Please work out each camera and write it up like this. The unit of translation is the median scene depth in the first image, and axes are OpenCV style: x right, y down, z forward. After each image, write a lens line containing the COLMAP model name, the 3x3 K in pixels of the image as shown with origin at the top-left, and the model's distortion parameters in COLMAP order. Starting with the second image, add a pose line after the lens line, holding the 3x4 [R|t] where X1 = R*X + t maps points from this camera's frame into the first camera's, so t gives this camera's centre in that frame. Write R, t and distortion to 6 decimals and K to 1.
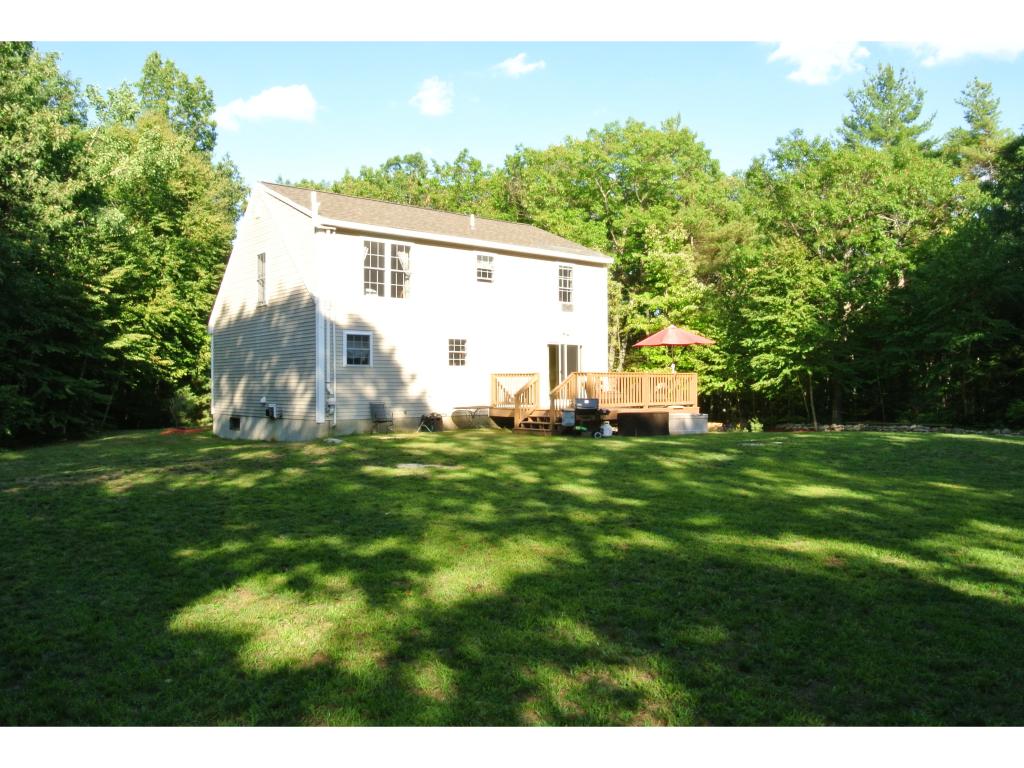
lens RADIAL K [[800.8, 0, 507.5], [0, 800.8, 381.2], [0, 0, 1]] dist [-0.081346, 0.033858]
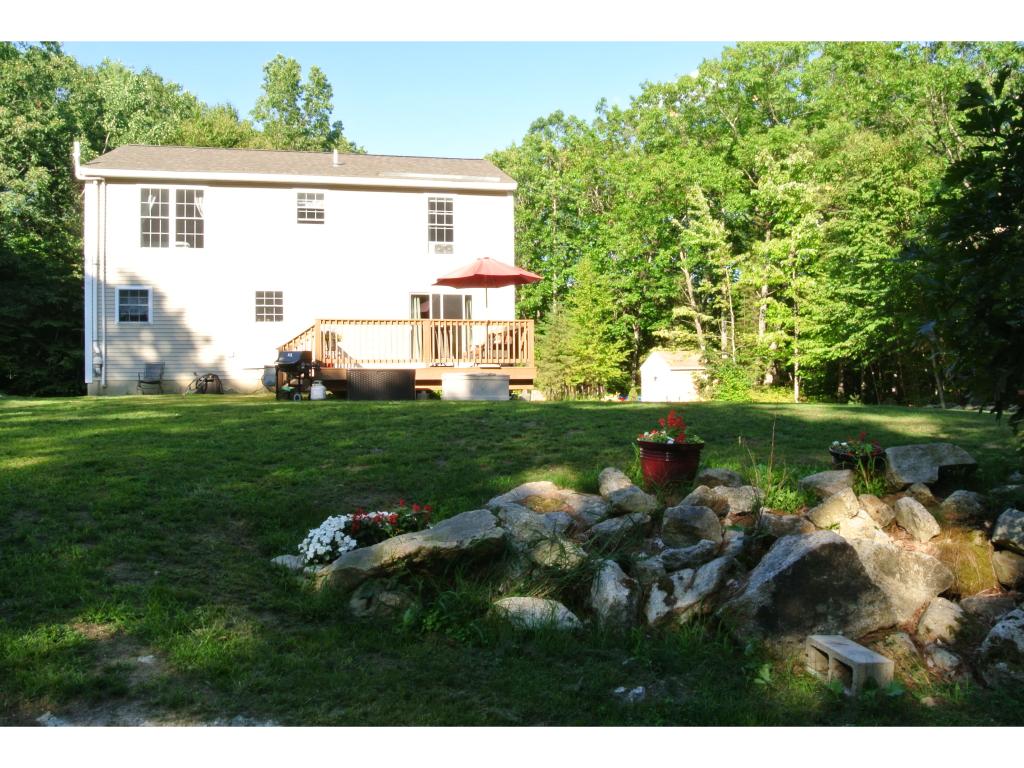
lens RADIAL K [[800.8, 0, 507.5], [0, 800.8, 381.2], [0, 0, 1]] dist [-0.081346, 0.033858]
pose [[0.889122, -0.006722, -0.457621, 0.564320], [0.010214, 0.999935, 0.005157, 0.043801], [0.457556, -0.009259, 0.889133, 0.347259]]
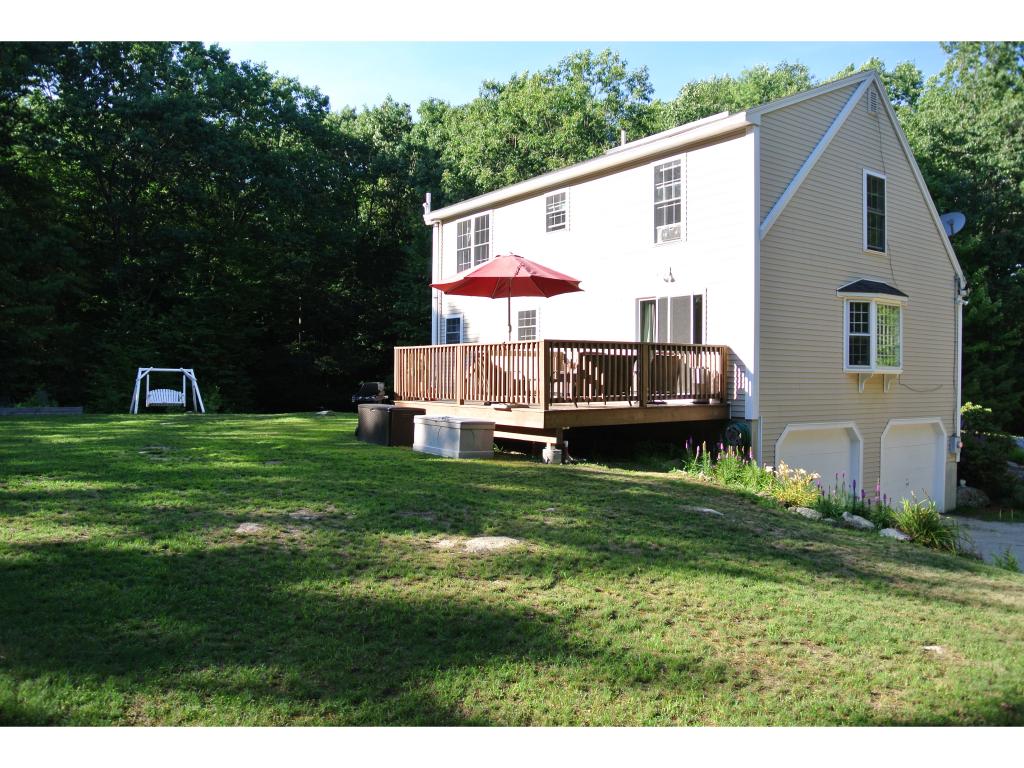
lens RADIAL K [[800.8, 0, 507.5], [0, 800.8, 381.2], [0, 0, 1]] dist [-0.081346, 0.033858]
pose [[-0.074565, 0.002149, -0.997214, 0.742377], [-0.006580, 0.999975, 0.002647, 0.016478], [0.997194, 0.006759, -0.074549, 1.040405]]
